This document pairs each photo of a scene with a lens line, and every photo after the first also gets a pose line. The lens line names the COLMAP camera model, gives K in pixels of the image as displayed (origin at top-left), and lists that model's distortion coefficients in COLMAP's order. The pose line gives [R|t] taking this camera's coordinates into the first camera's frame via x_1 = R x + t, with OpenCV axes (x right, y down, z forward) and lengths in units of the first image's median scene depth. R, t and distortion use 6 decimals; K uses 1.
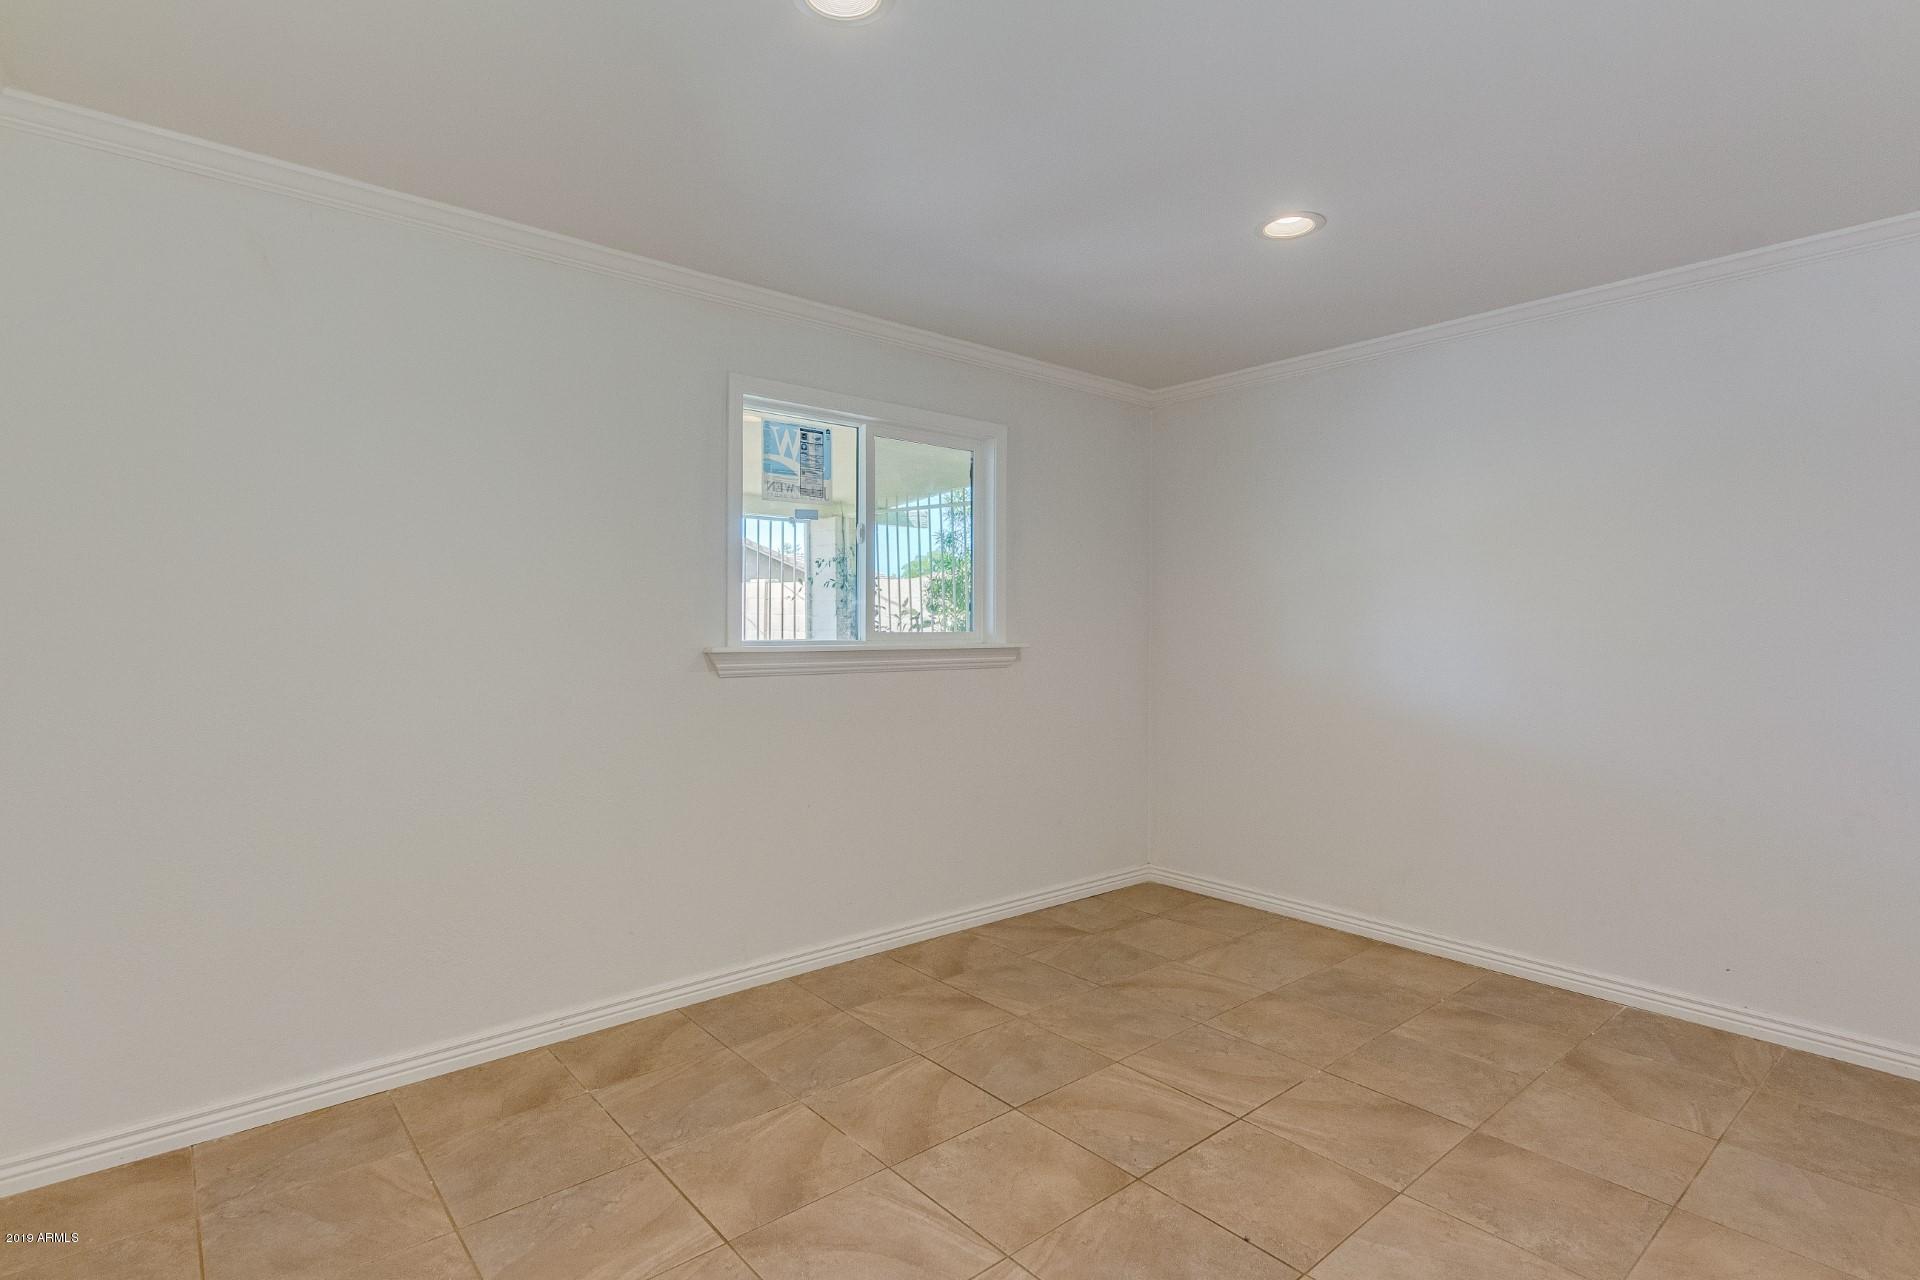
lens RADIAL K [[954.1, 0, 958.7], [0, 954.1, 634.3], [0, 0, 1]] dist [-0.005680, -0.002679]
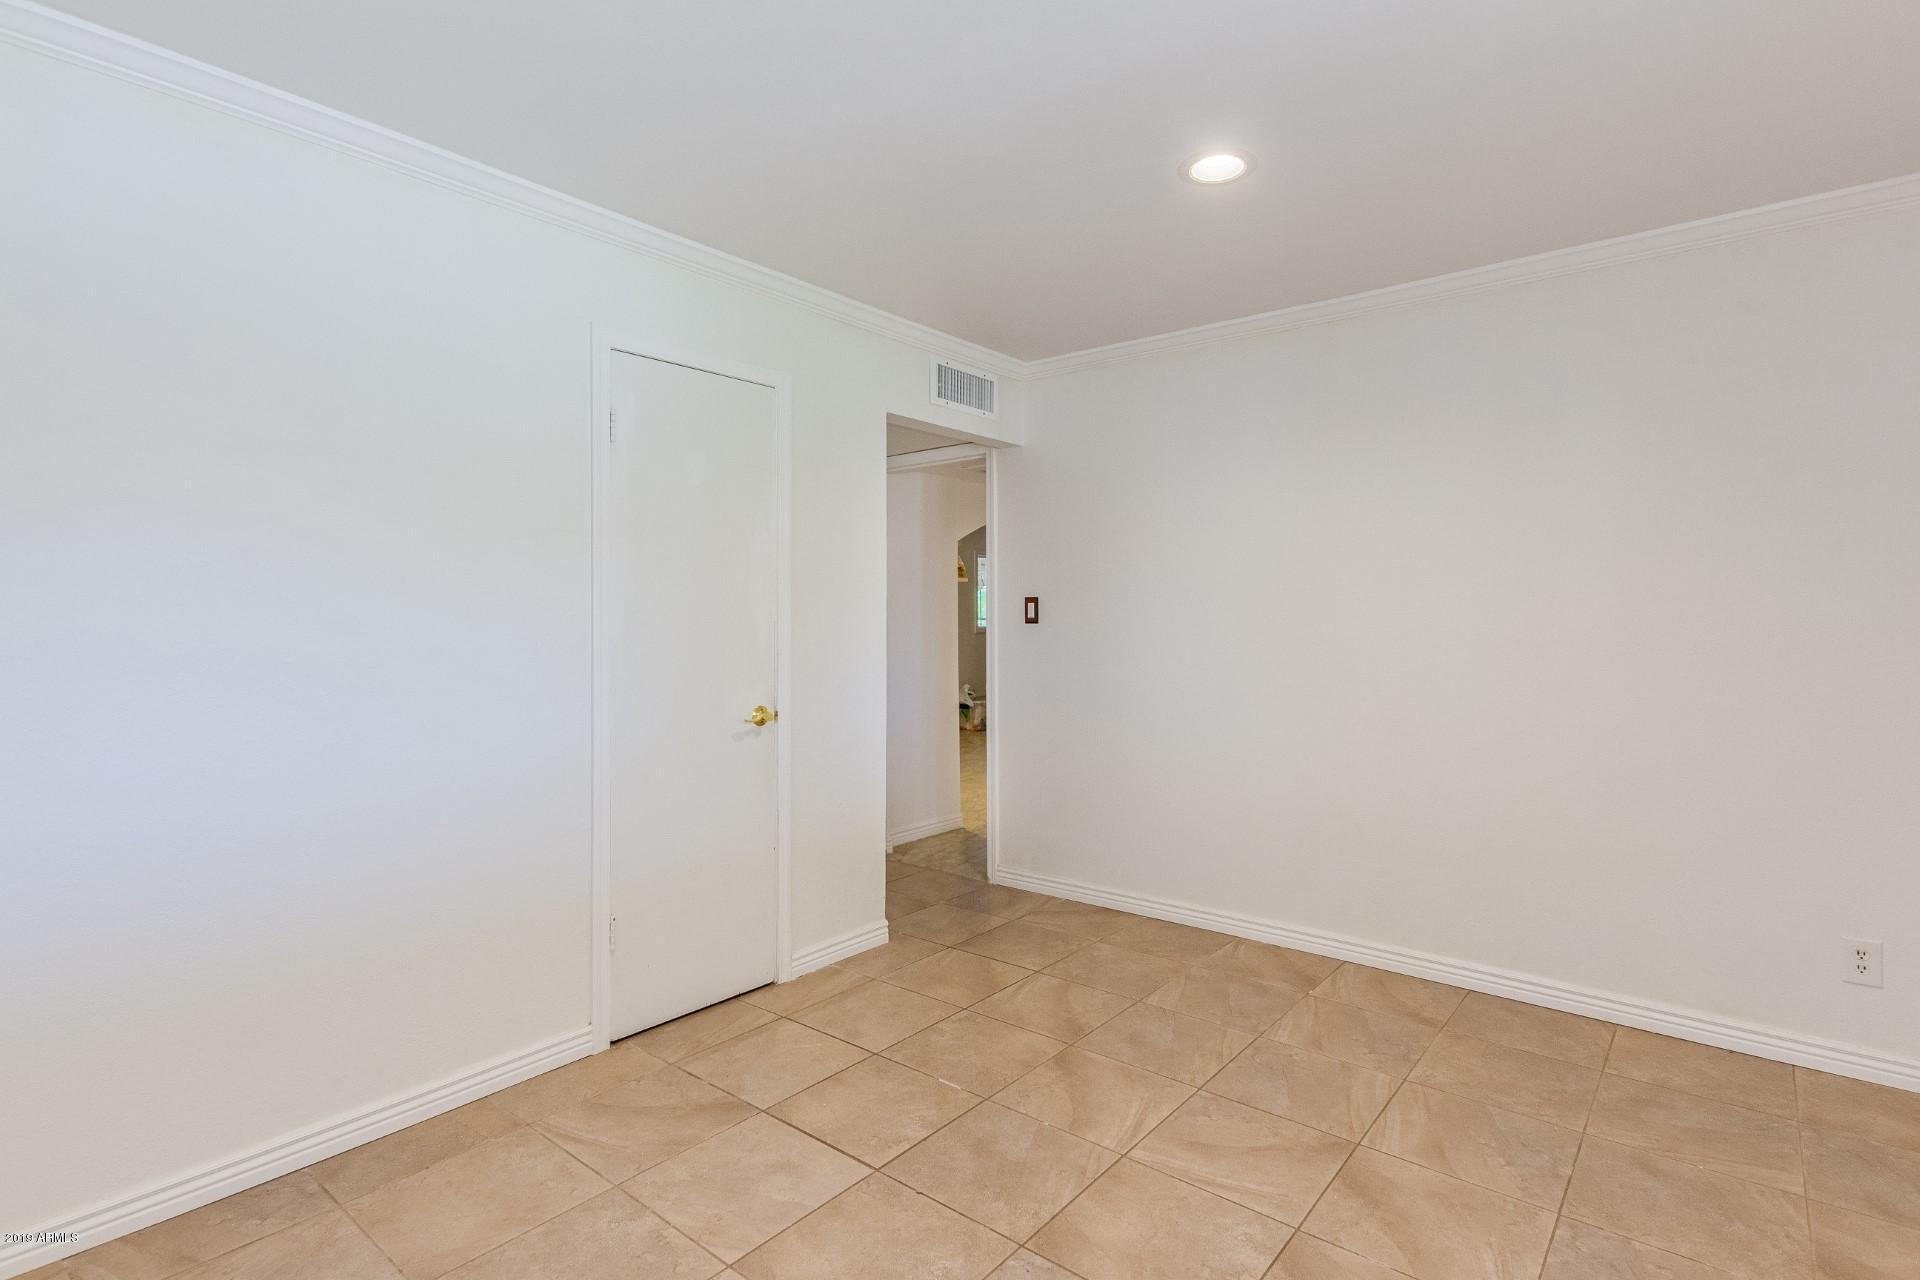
lens RADIAL K [[954.1, 0, 961.1], [0, 954.1, 633.9], [0, 0, 1]] dist [-0.005680, -0.002679]
pose [[-0.984794, 0.003078, -0.173701, 0.427158], [-0.001277, 0.999688, 0.024953, -0.016957], [0.173724, 0.024795, -0.984482, 1.991382]]
